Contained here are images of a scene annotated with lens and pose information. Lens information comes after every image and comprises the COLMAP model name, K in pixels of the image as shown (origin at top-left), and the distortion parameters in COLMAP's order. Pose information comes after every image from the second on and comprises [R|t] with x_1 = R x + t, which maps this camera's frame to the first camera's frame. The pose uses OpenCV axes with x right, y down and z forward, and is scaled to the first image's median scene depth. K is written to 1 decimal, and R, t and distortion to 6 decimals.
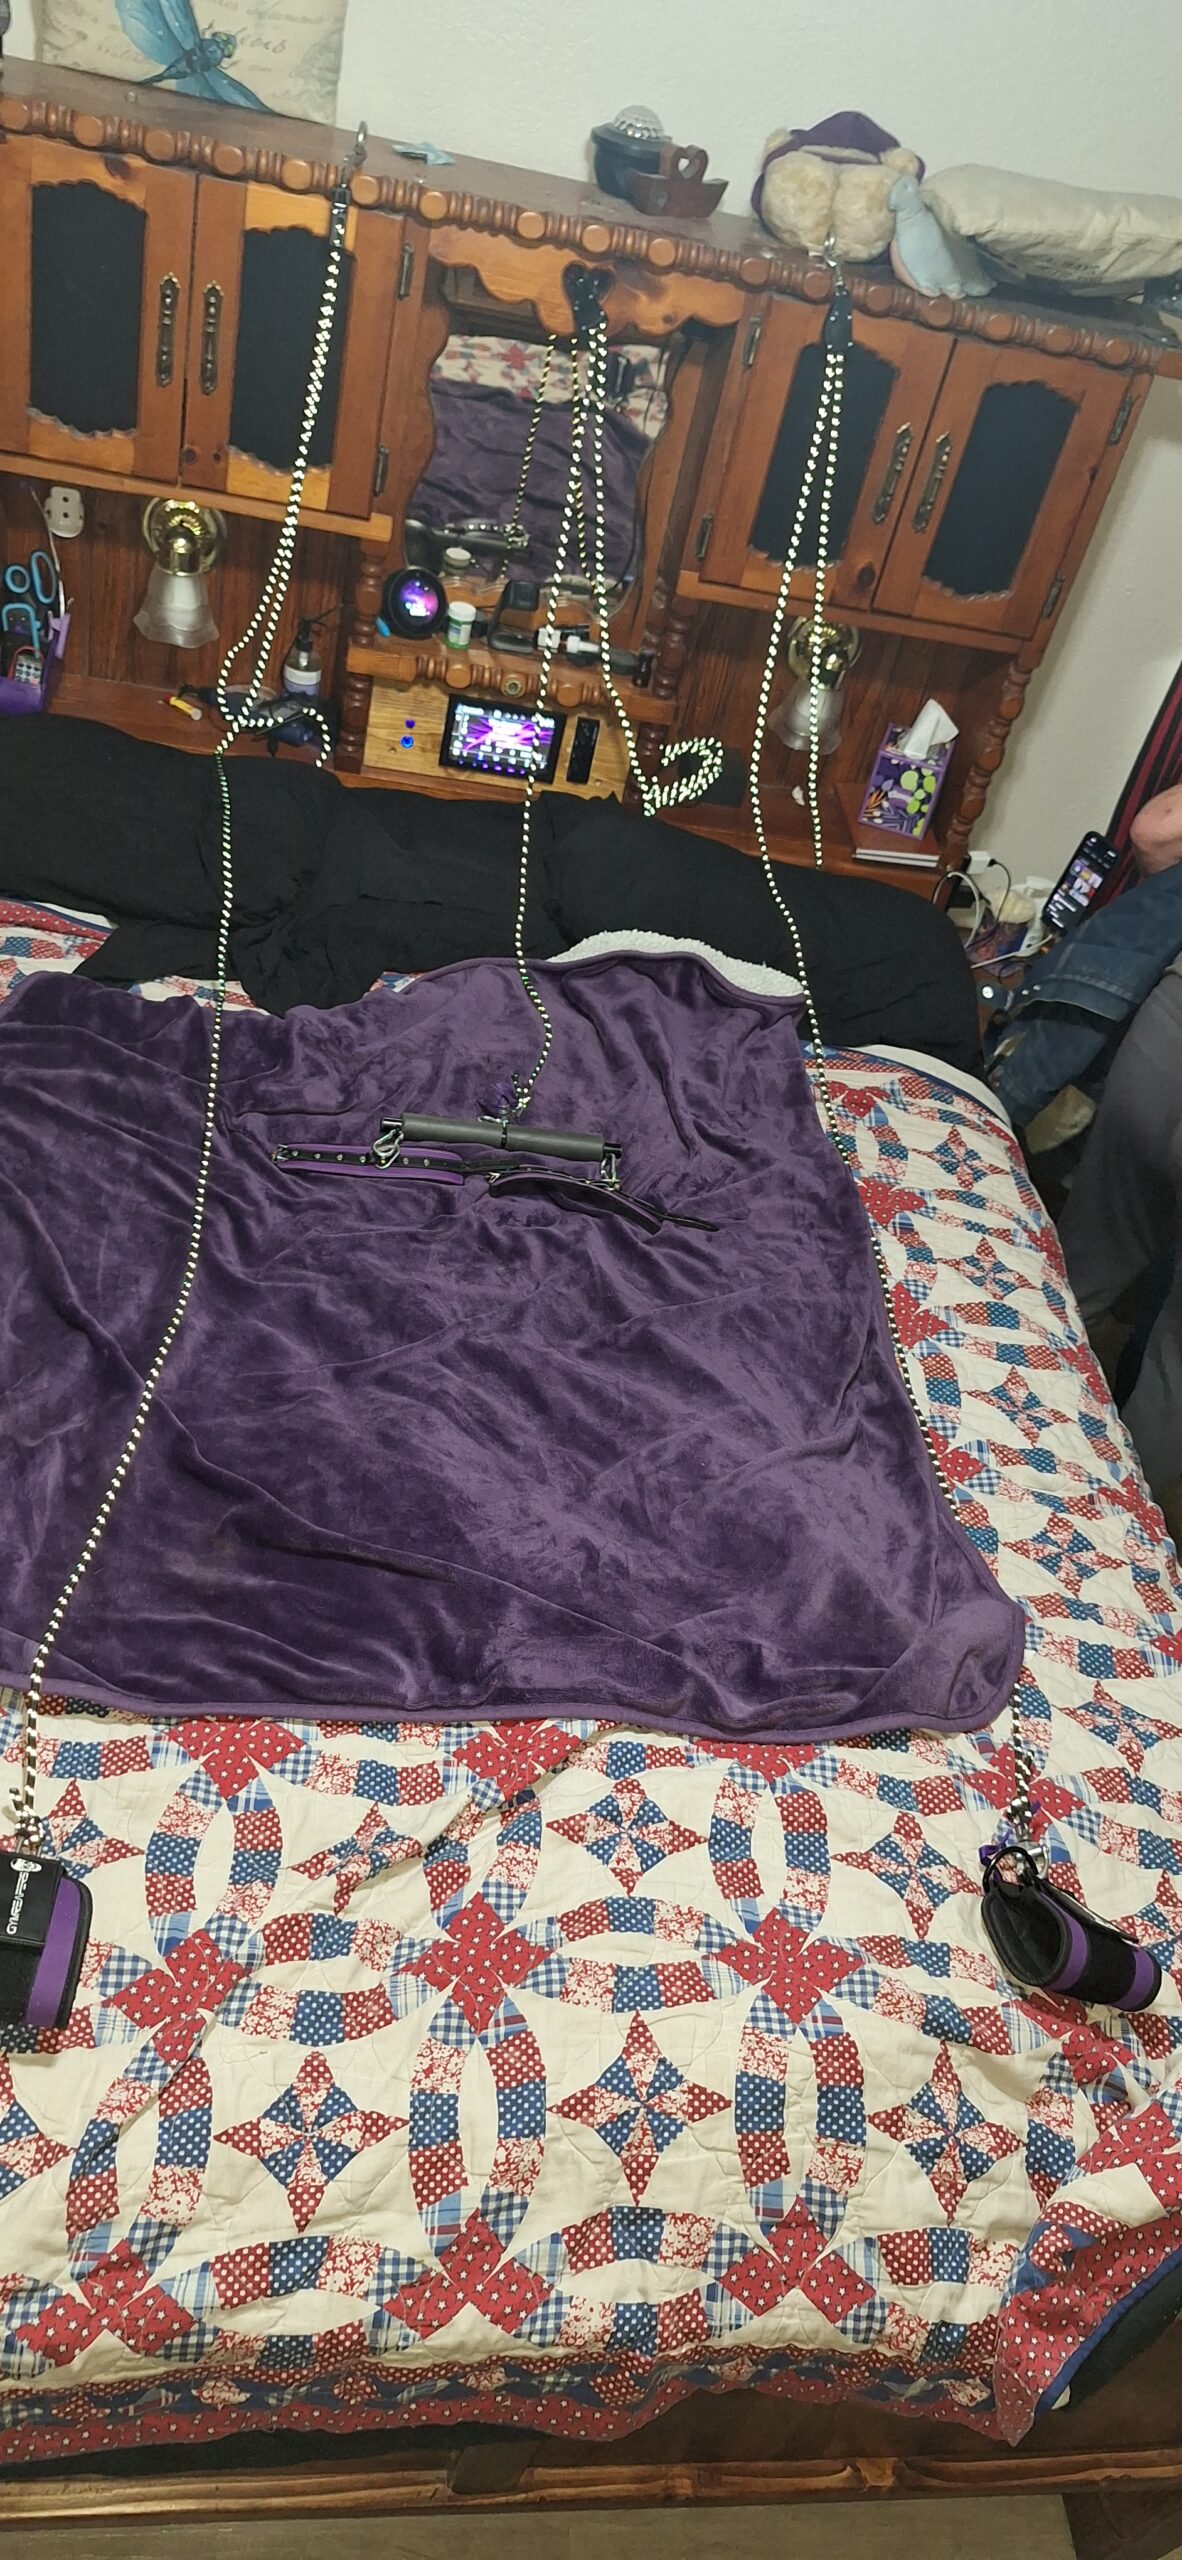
lens RADIAL K [[1738.9, 0, 584.5], [0, 1738.9, 1292.8], [0, 0, 1]] dist [0.106006, -0.151708]
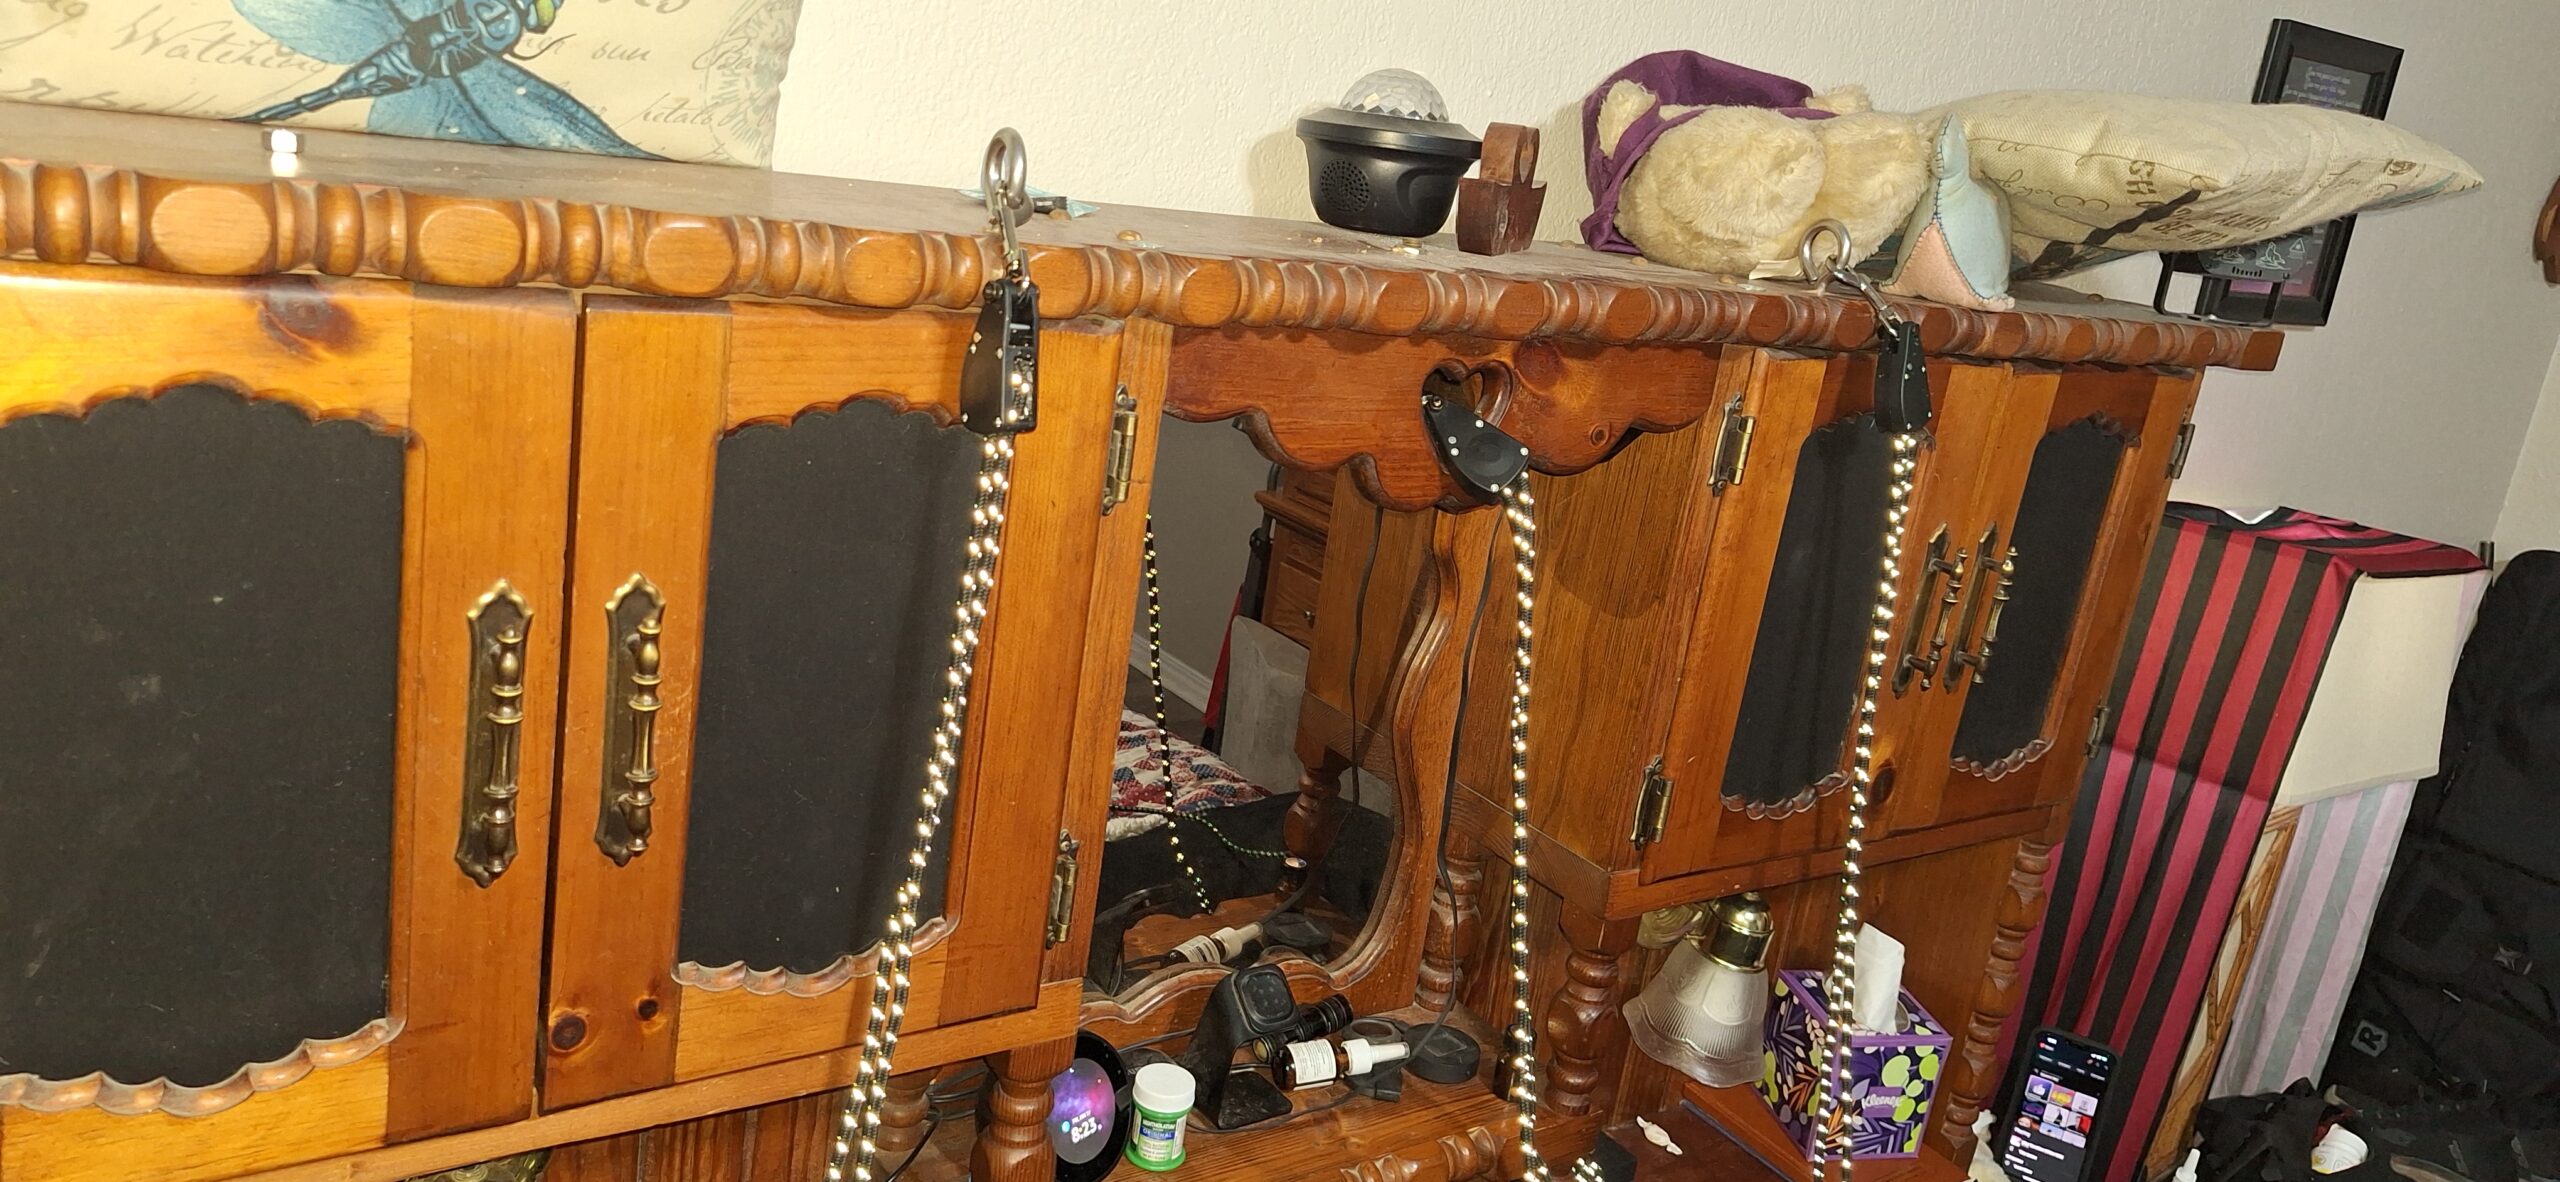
lens RADIAL K [[1761.5, 0, 1256.9], [0, 1761.5, 538.4], [0, 0, 1]] dist [0.109491, -0.156896]
pose [[0.874985, -0.198502, 0.441586, -0.395214], [0.351960, 0.887101, -0.298623, -0.673915], [-0.332454, 0.416711, 0.846065, 1.038098]]
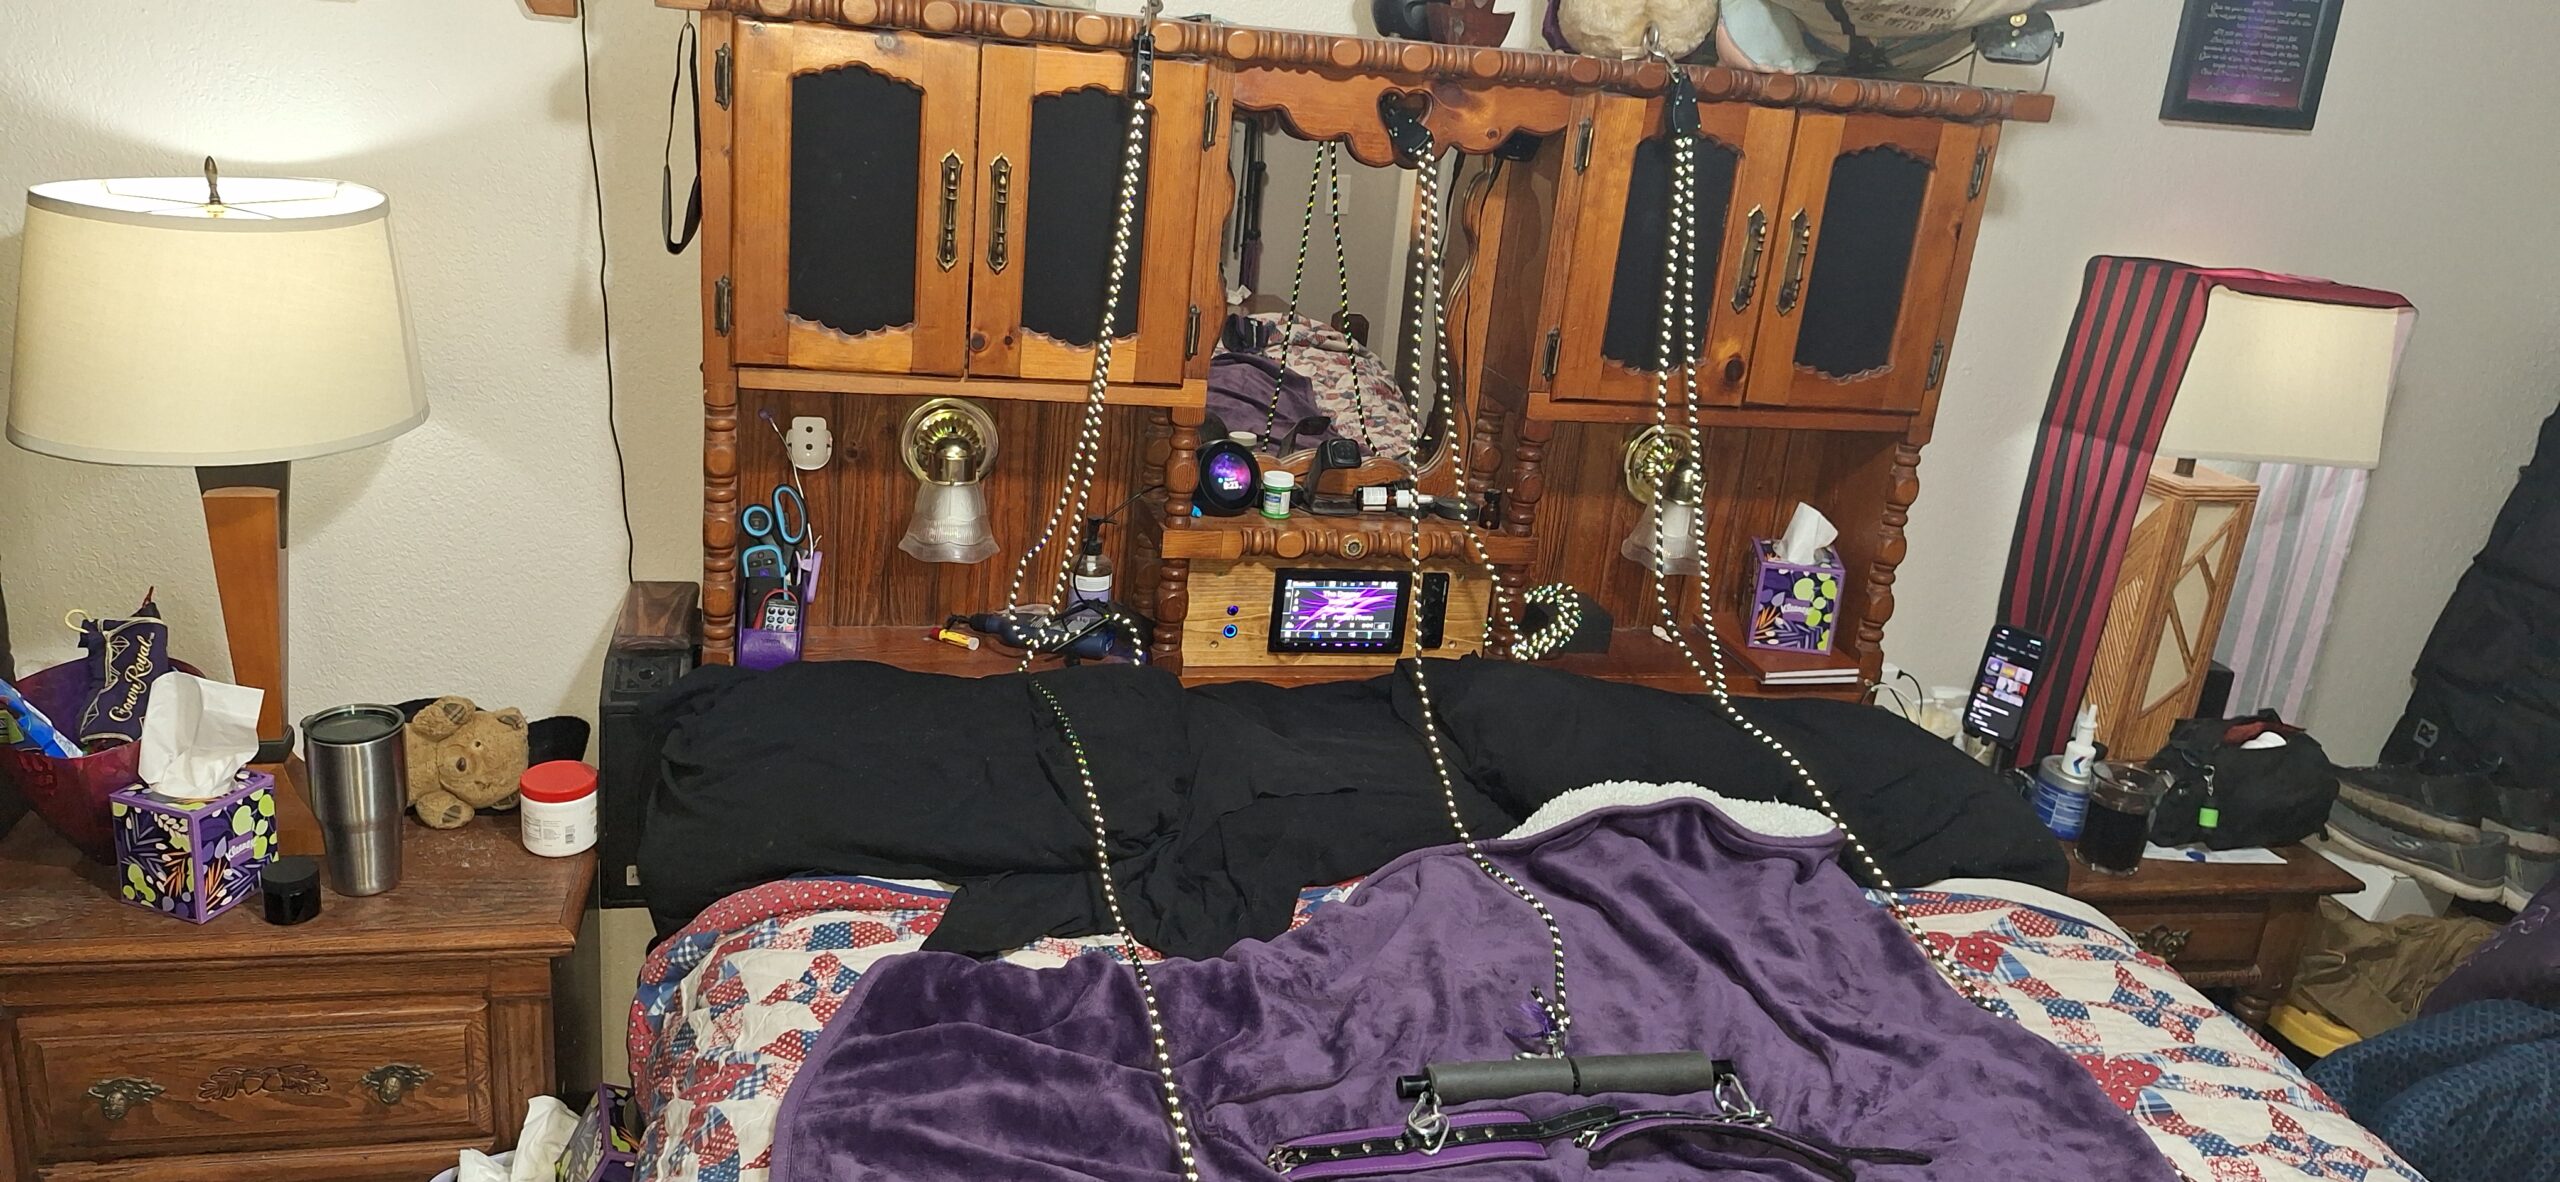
lens RADIAL K [[1761.5, 0, 1256.9], [0, 1761.5, 538.4], [0, 0, 1]] dist [0.109491, -0.156896]
pose [[0.983394, -0.151508, 0.099903, -0.312678], [0.179055, 0.899719, -0.398051, -0.035524], [-0.029577, 0.409329, 0.911907, 0.415105]]
